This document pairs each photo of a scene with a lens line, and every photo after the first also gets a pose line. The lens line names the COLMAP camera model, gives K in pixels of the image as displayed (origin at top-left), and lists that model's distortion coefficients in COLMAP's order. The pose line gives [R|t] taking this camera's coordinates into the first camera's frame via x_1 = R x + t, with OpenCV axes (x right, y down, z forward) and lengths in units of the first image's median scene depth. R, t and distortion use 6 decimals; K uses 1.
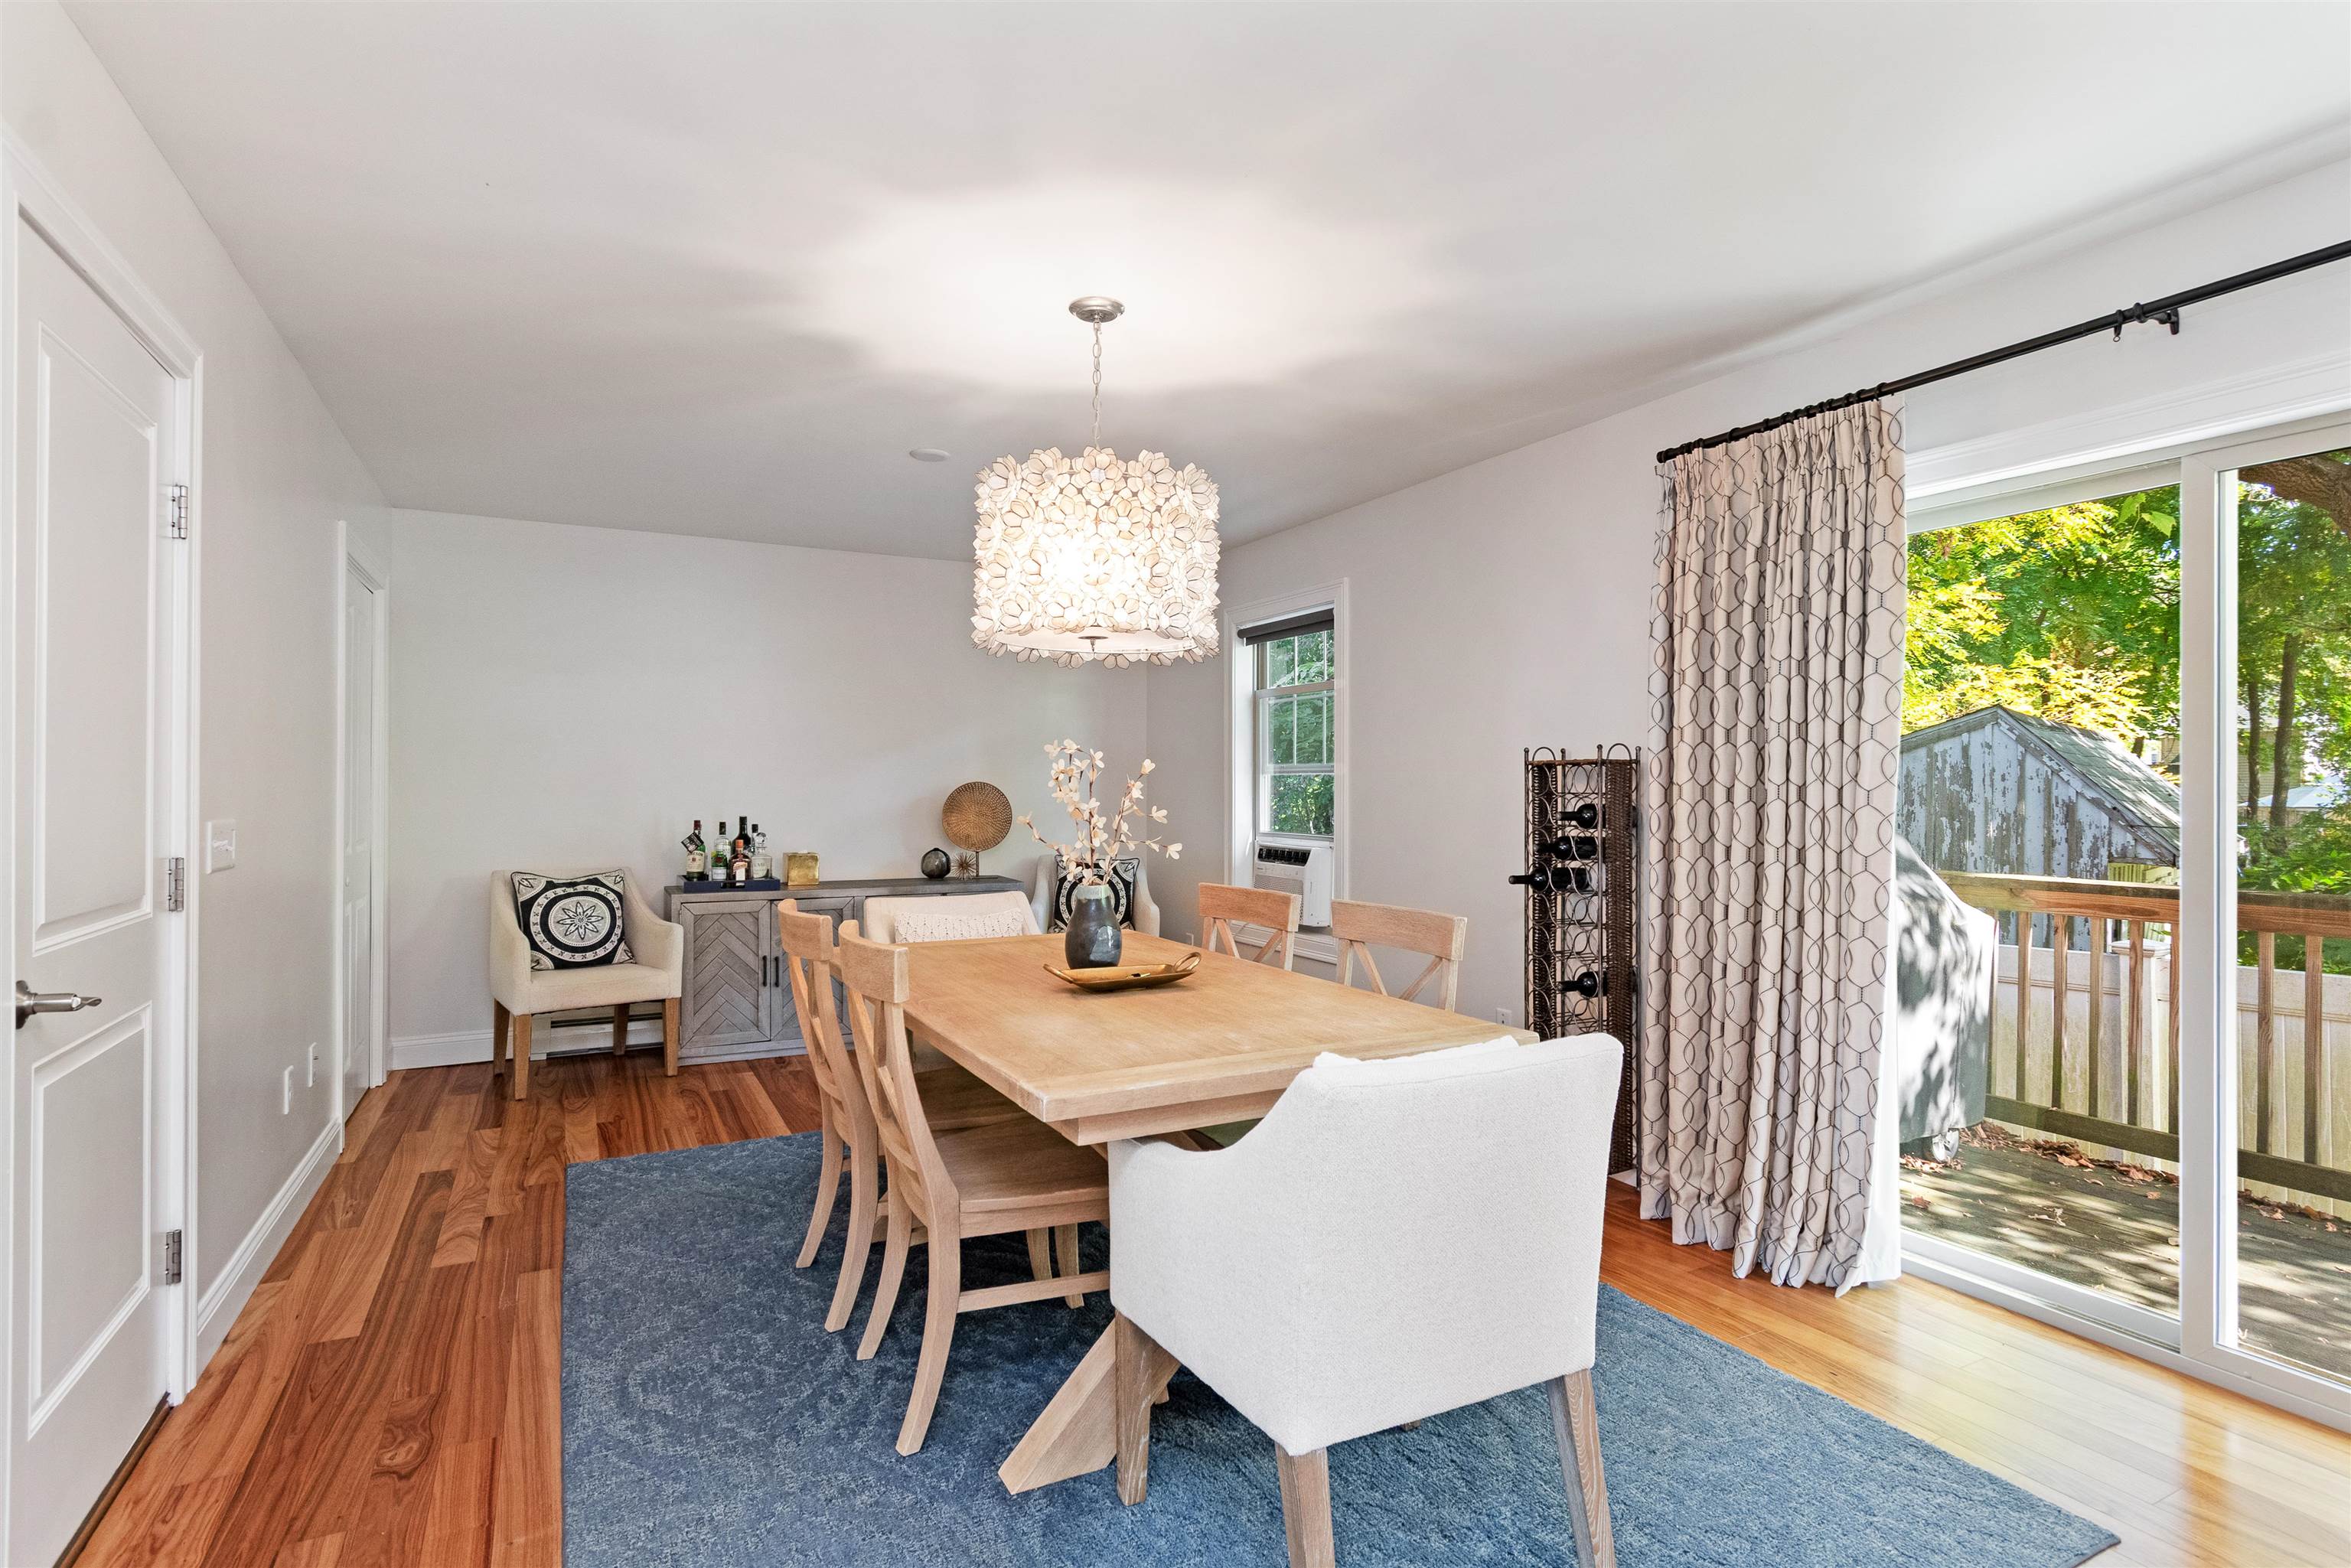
lens RADIAL K [[1170.1, 0, 1178.6], [0, 1170.1, 785.3], [0, 0, 1]] dist [-0.001912, 0.000268]
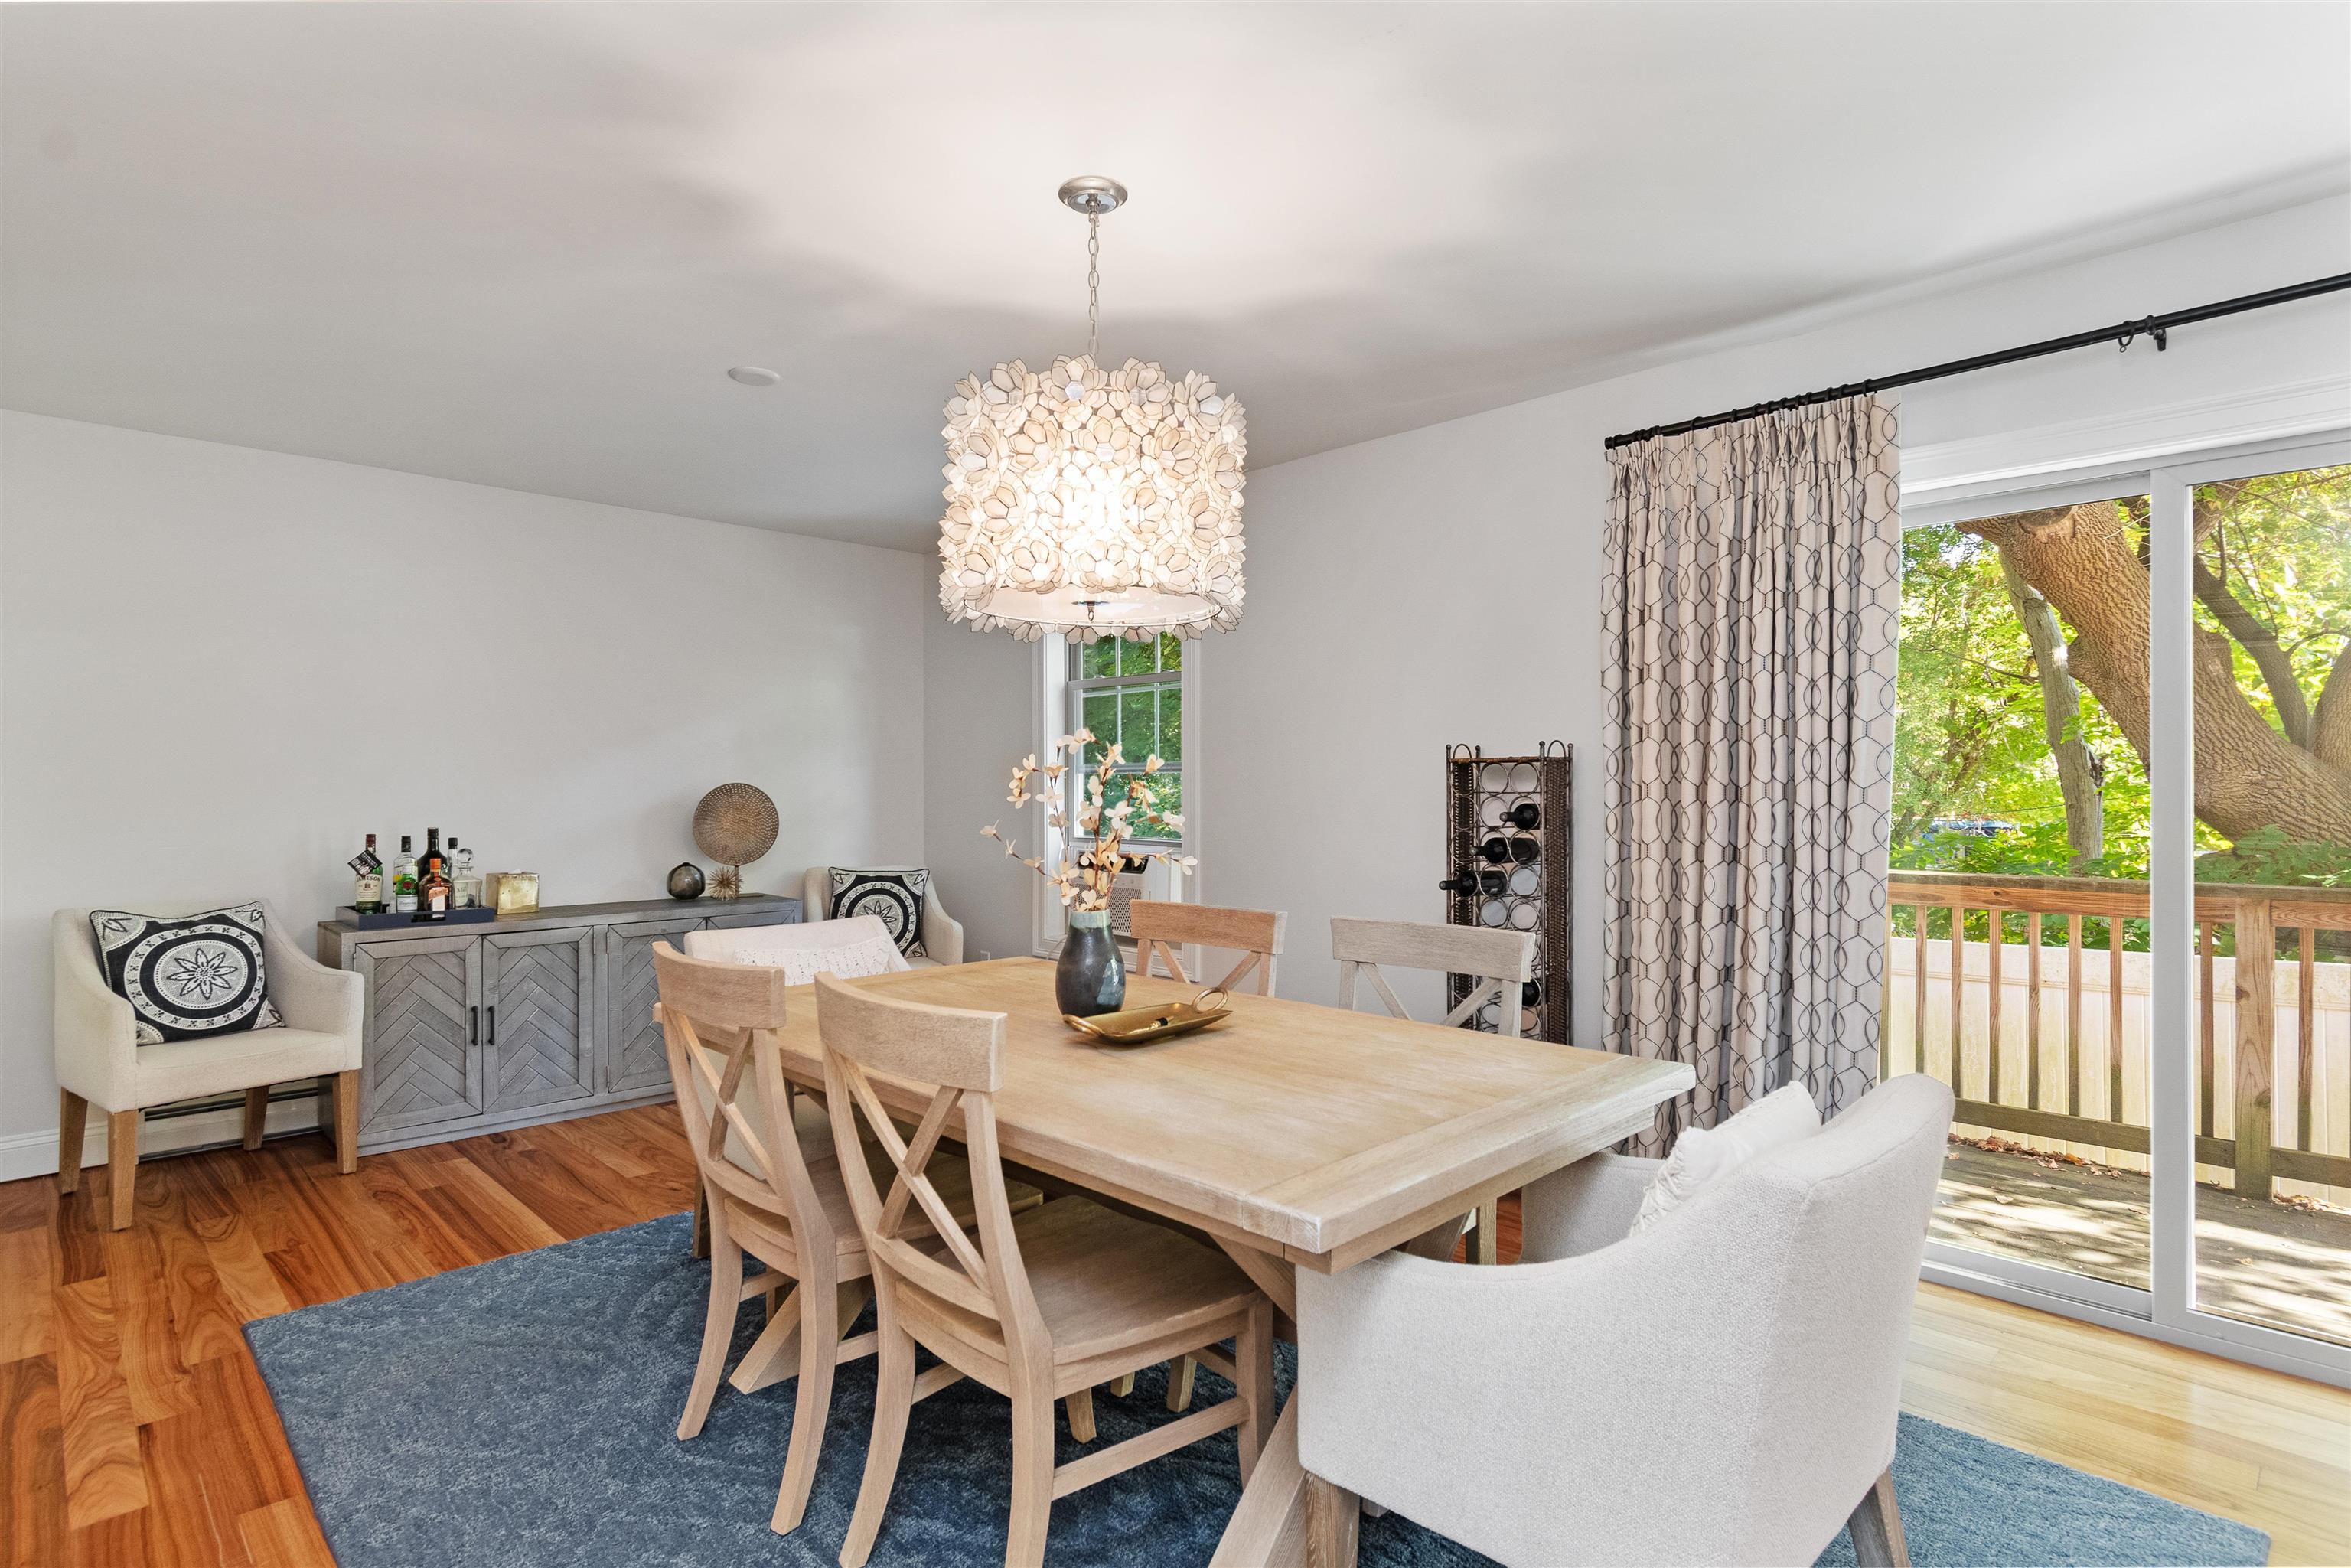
lens RADIAL K [[1184.3, 0, 1173.3], [0, 1184.3, 787.3], [0, 0, 1]] dist [-0.002363, -0.001078]
pose [[0.957193, -0.004490, 0.289414, -0.190338], [0.004041, 0.999990, 0.002148, -0.000663], [-0.289421, -0.000886, 0.957201, 0.151816]]
